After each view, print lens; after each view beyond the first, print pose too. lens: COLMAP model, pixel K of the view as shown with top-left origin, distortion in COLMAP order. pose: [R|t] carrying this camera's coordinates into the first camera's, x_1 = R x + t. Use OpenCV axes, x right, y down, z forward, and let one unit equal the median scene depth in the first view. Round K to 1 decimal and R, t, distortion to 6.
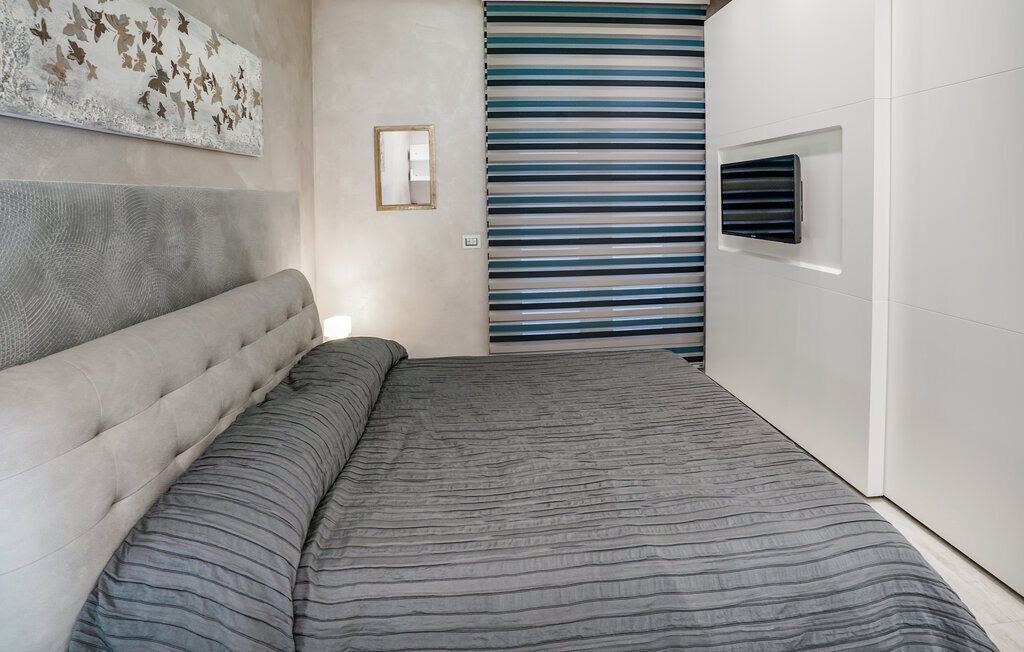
lens RADIAL K [[531.5, 0, 514.7], [0, 531.5, 307.0], [0, 0, 1]] dist [-0.065850, 0.028704]
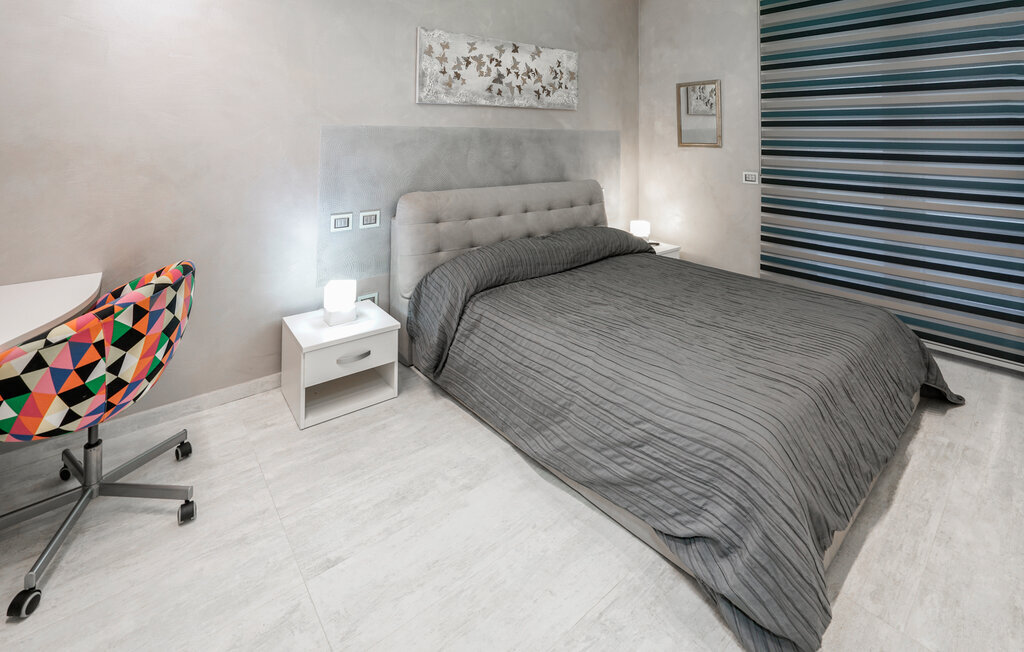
lens RADIAL K [[531.5, 0, 514.7], [0, 531.5, 307.0], [0, 0, 1]] dist [-0.065850, 0.028704]
pose [[0.528128, 0.278872, -0.802067, 1.326339], [-0.185652, 0.959605, 0.211403, 0.007642], [0.828622, 0.037257, 0.558568, -0.148617]]
